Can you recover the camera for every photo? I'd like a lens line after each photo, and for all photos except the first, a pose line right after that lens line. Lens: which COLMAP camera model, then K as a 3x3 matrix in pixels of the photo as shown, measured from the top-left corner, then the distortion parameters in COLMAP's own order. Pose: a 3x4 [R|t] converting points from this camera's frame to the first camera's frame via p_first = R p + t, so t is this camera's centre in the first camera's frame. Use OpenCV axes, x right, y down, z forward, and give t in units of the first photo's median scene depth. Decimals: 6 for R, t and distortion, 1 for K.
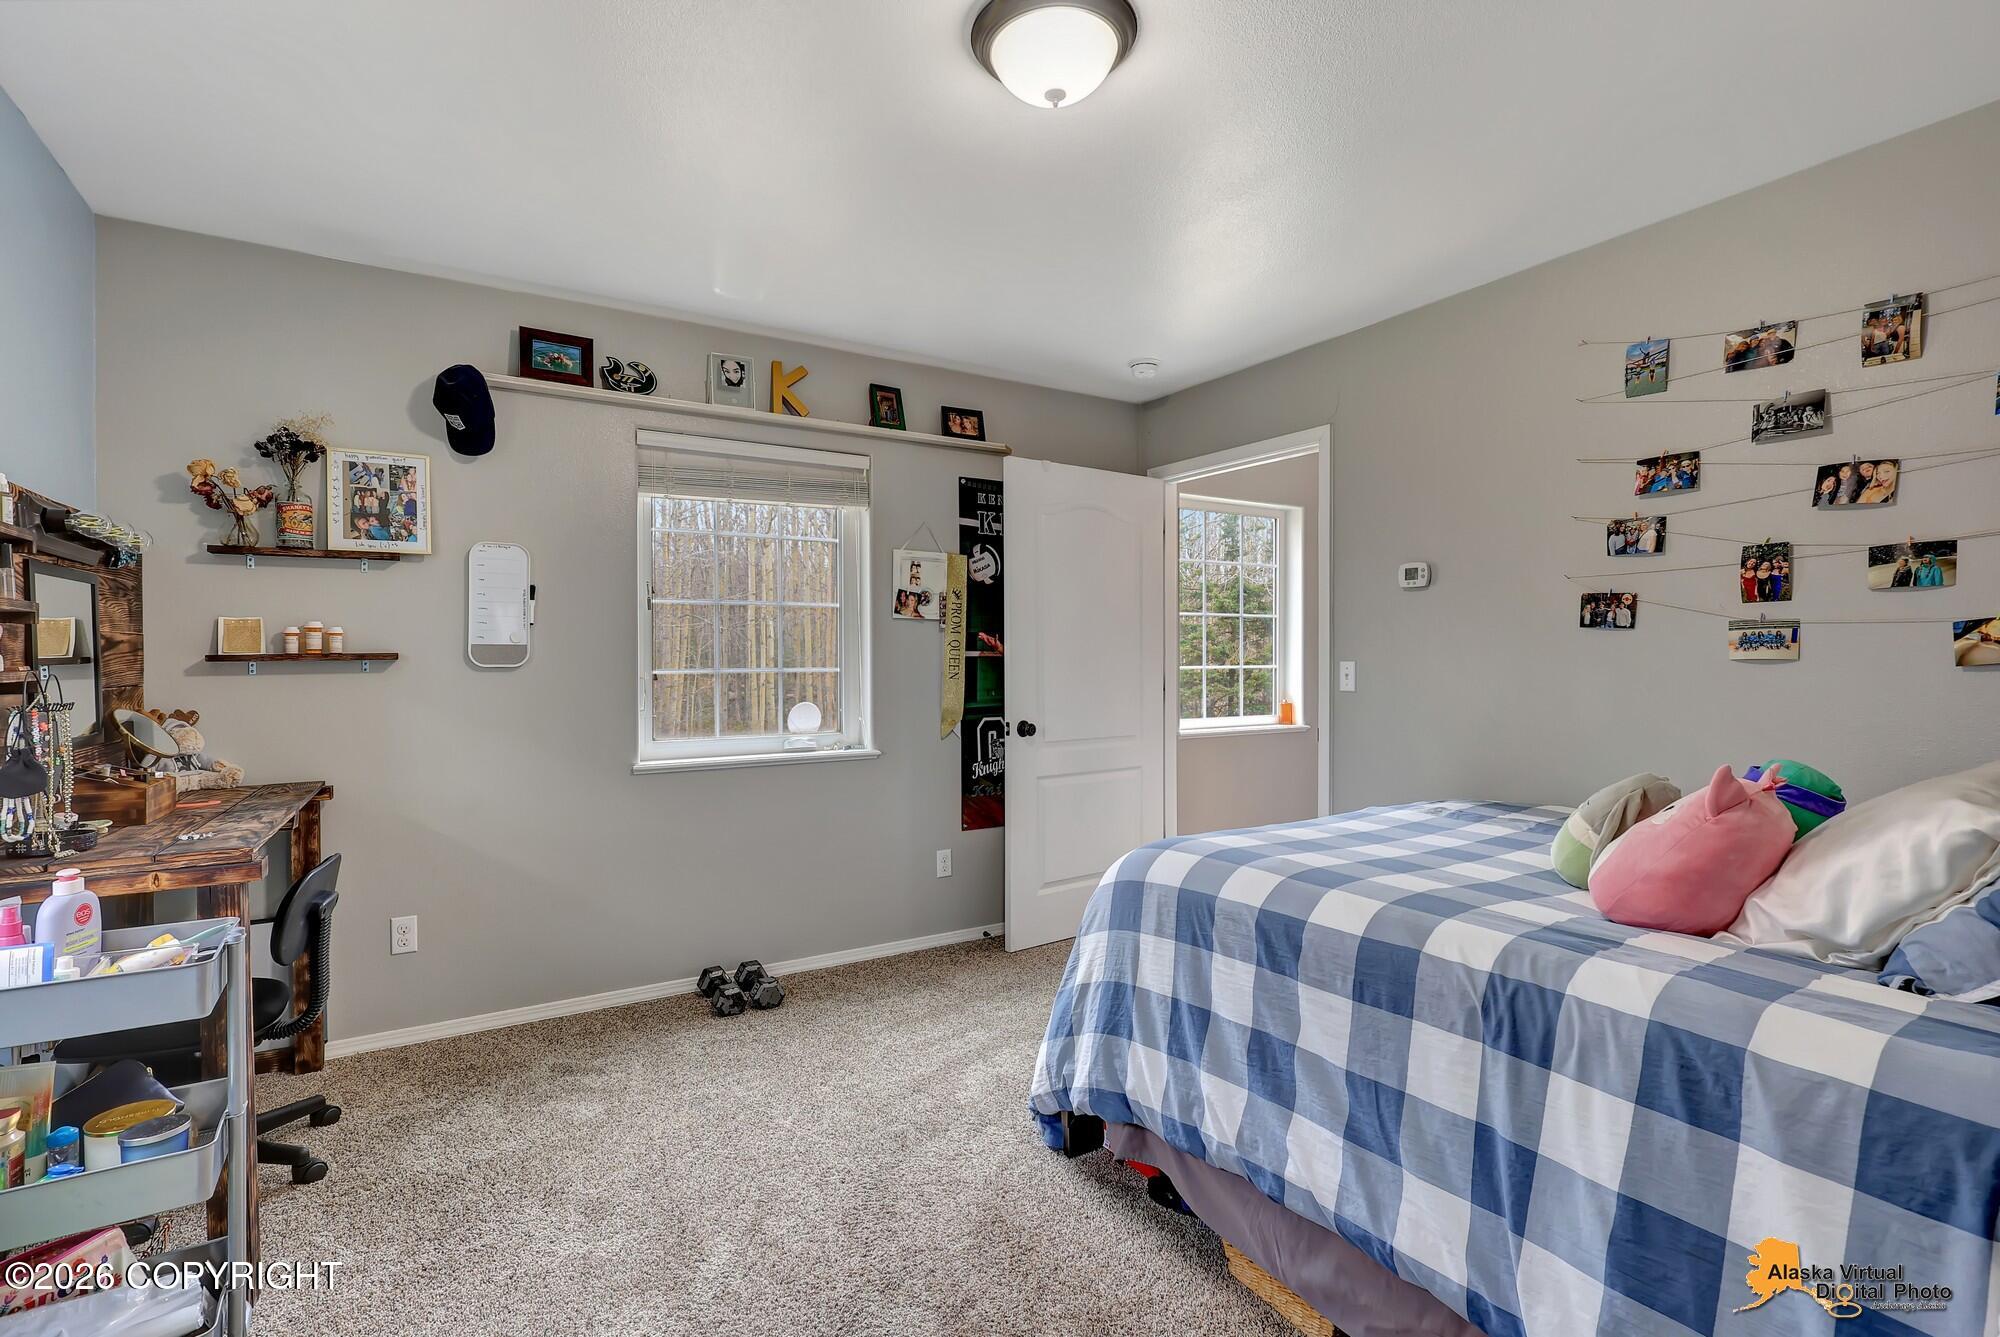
lens RADIAL K [[920.4, 0, 993.5], [0, 920.4, 673.2], [0, 0, 1]] dist [0.001059, 0.000076]
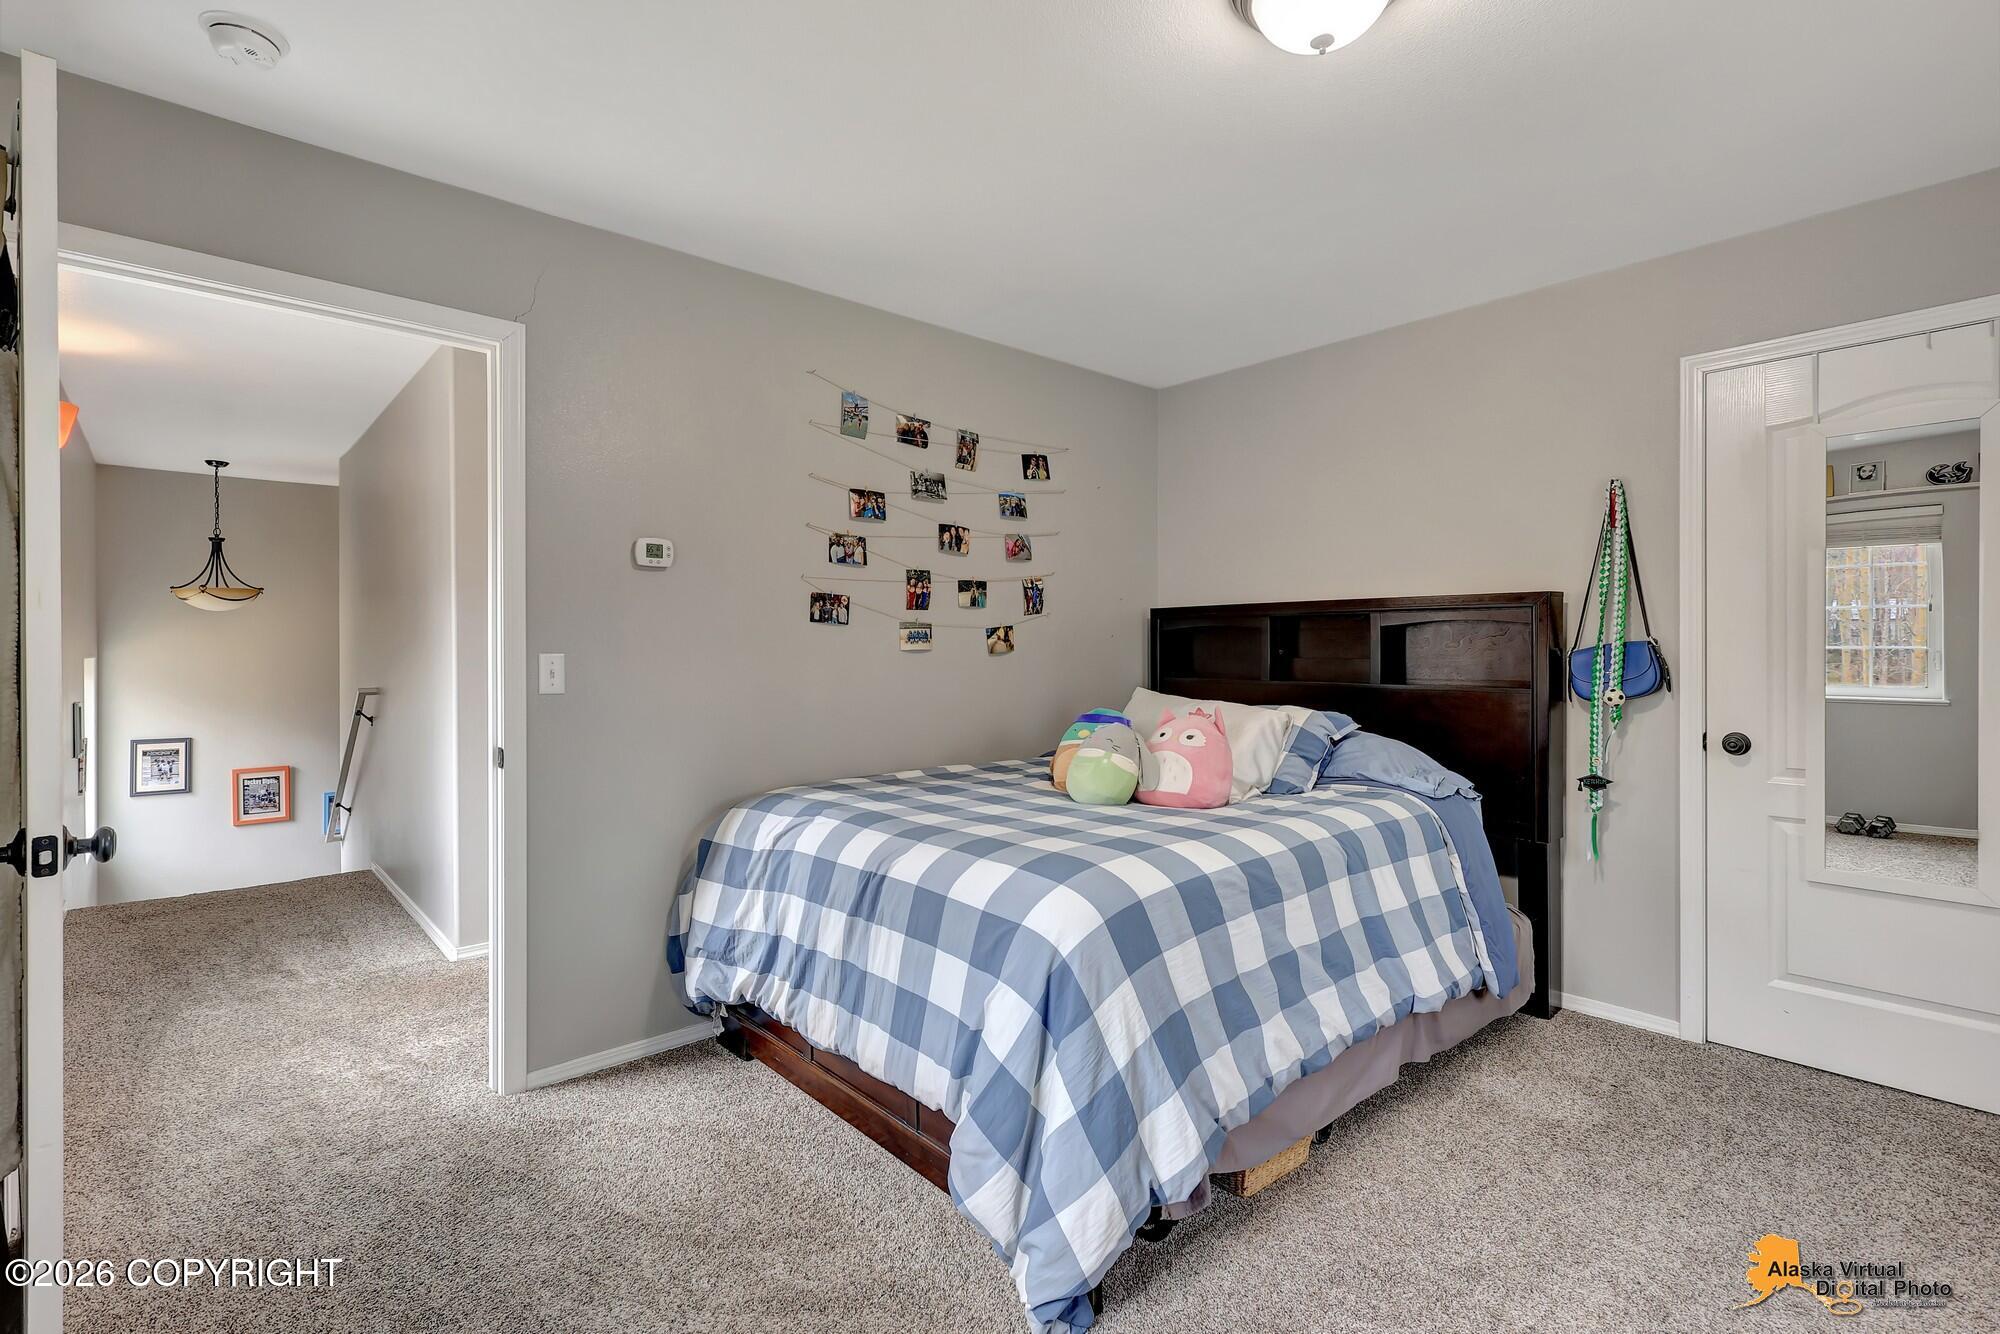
lens RADIAL K [[920.4, 0, 991.8], [0, 920.4, 651.8], [0, 0, 1]] dist [0.001059, 0.000076]
pose [[-0.158297, 0.000579, 0.987391, -0.576438], [0.018830, 0.999820, 0.002433, -0.013230], [-0.987212, 0.018978, -0.158280, 1.075422]]
